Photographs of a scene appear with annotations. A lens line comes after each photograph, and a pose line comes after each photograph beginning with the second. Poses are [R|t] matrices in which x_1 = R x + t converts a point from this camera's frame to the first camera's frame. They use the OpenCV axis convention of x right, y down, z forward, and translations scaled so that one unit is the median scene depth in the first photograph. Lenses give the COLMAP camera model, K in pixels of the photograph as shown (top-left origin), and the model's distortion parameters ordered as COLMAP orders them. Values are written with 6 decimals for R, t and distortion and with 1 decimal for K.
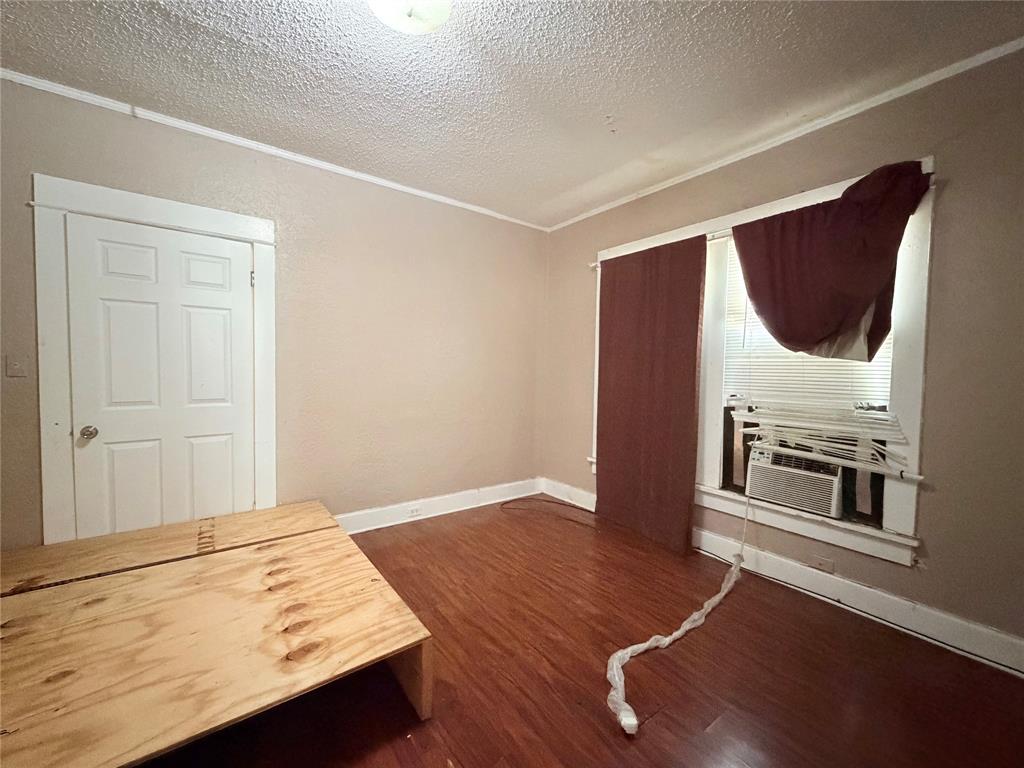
lens RADIAL K [[409.2, 0, 512.0], [0, 409.2, 385.9], [0, 0, 1]] dist [-0.006862, 0.001386]
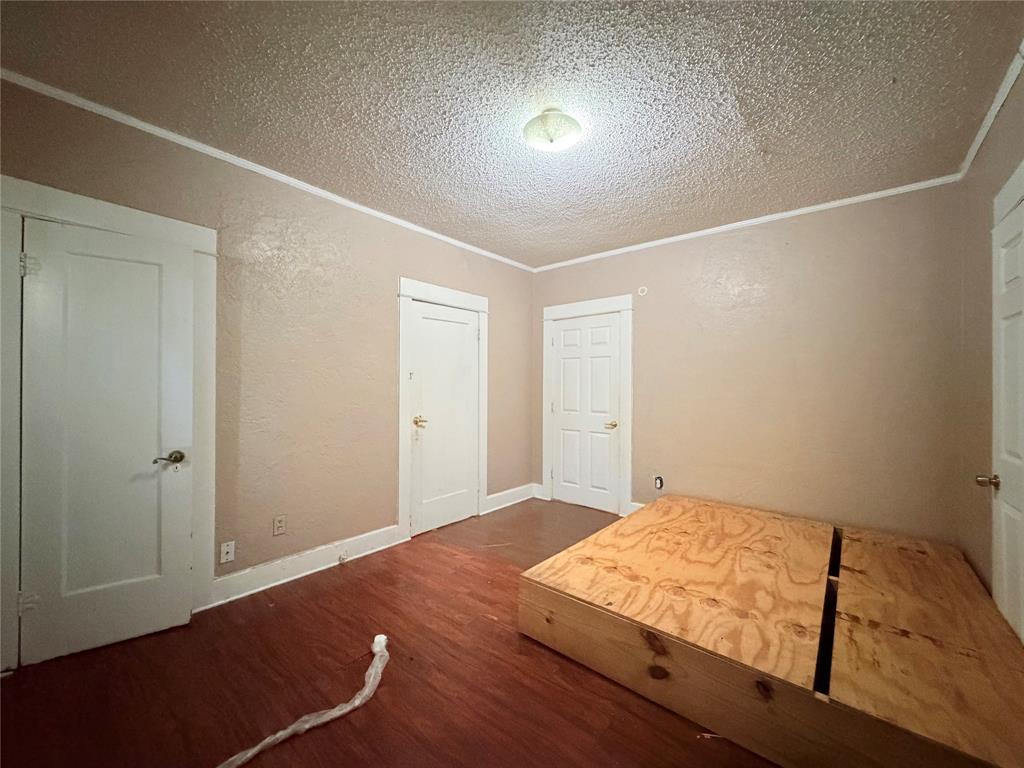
lens RADIAL K [[409.2, 0, 511.6], [0, 409.2, 380.8], [0, 0, 1]] dist [-0.006862, 0.001386]
pose [[-0.971947, -0.025025, -0.233866, 0.158749], [-0.033748, 0.998873, 0.033373, -0.110609], [0.232768, 0.040329, -0.971696, 1.979624]]
